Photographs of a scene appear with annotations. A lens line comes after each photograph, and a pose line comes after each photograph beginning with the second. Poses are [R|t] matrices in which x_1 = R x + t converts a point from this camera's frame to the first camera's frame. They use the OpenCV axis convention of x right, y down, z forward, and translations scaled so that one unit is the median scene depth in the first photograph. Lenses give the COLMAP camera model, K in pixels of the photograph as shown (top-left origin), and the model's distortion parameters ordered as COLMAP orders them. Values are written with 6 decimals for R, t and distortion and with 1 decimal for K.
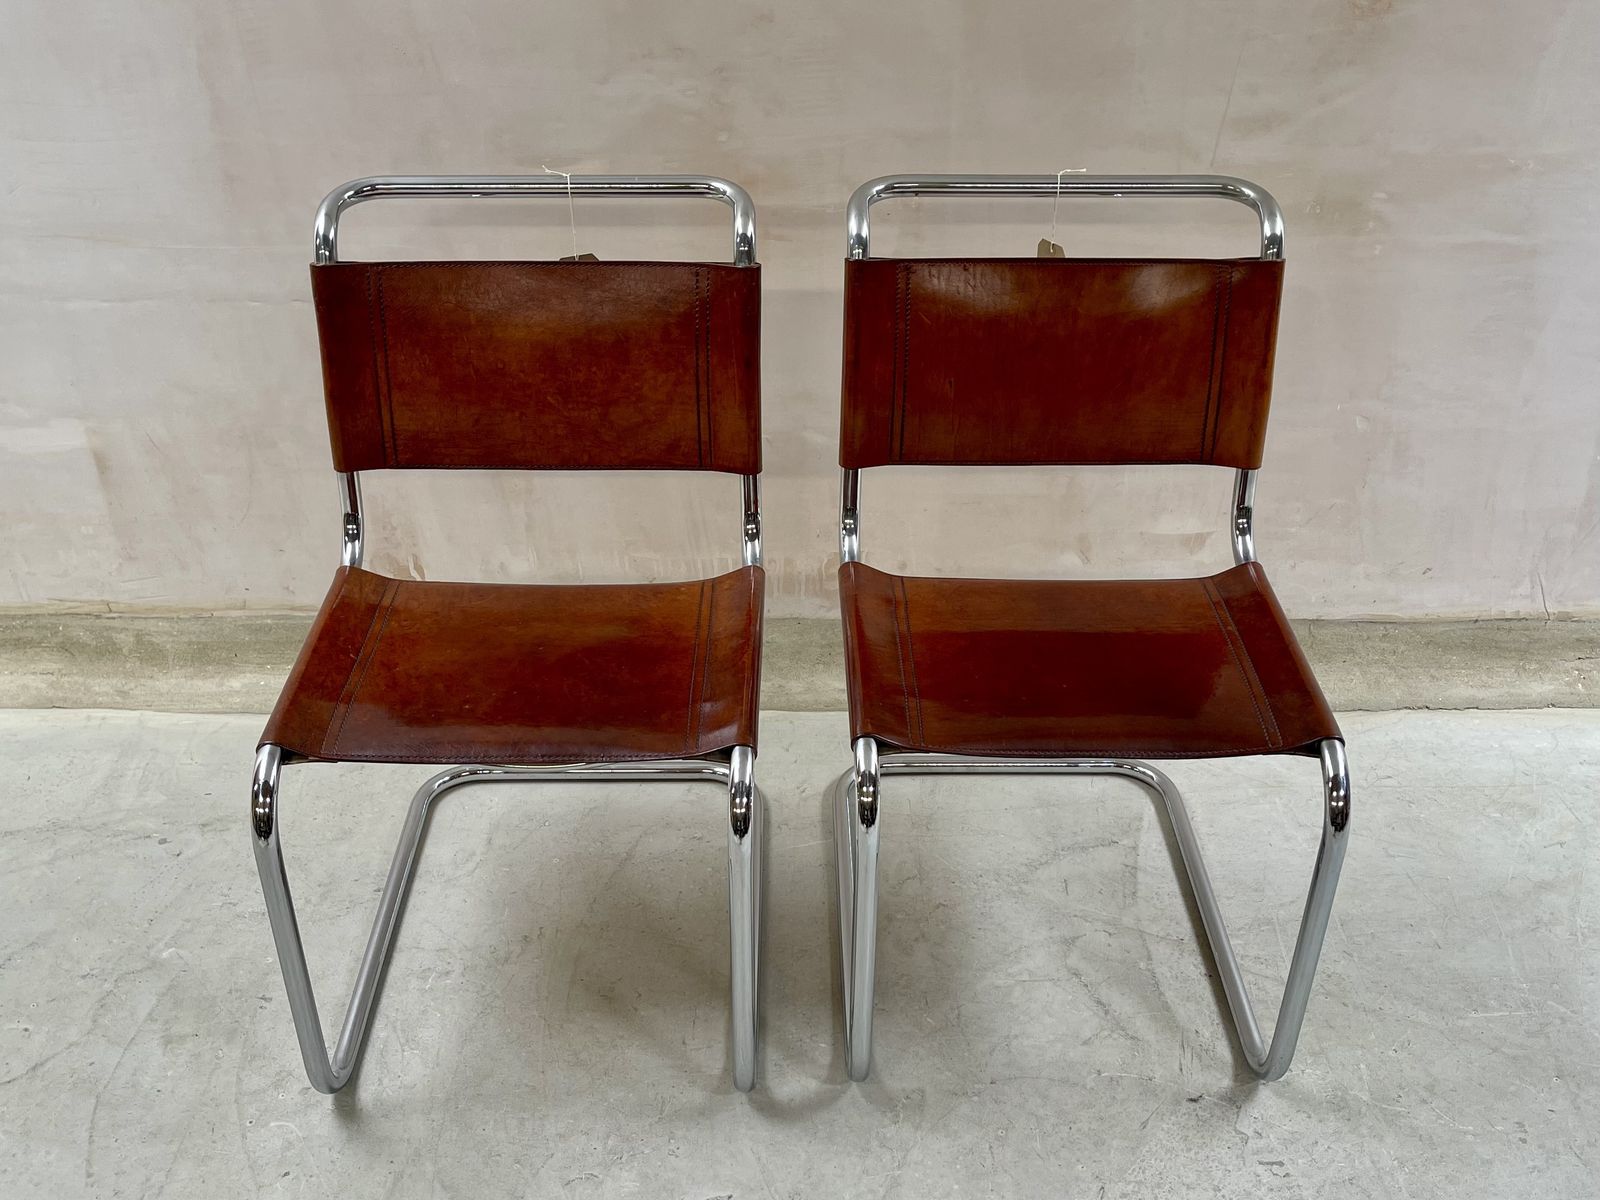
lens RADIAL K [[1651.7, 0, 802.4], [0, 1651.7, 677.6], [0, 0, 1]] dist [0.033817, 0.000000]
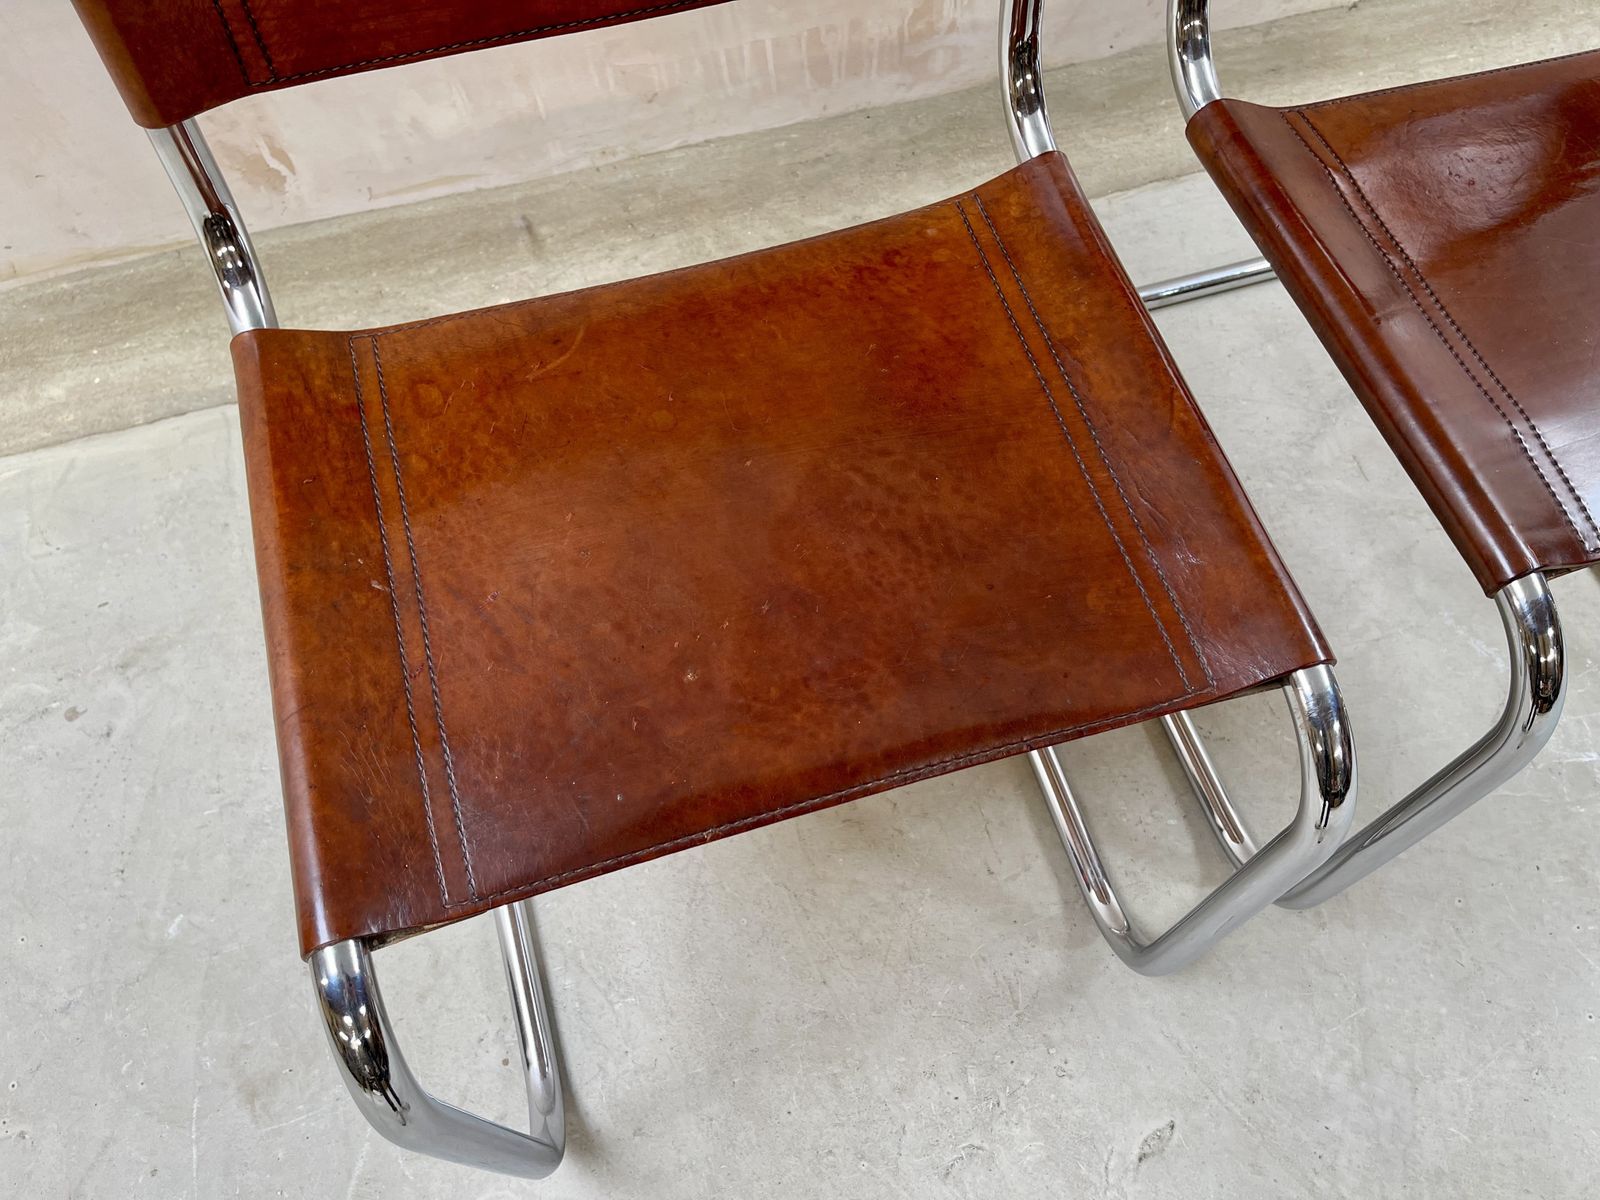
lens RADIAL K [[1211.6, 0, 805.1], [0, 1211.6, 616.2], [0, 0, 1]] dist [0.073178, -0.103351]
pose [[0.958704, -0.254041, 0.127869, -0.165913], [0.160069, 0.853594, 0.495737, -0.128291], [-0.235085, -0.454797, 0.859008, 0.550221]]
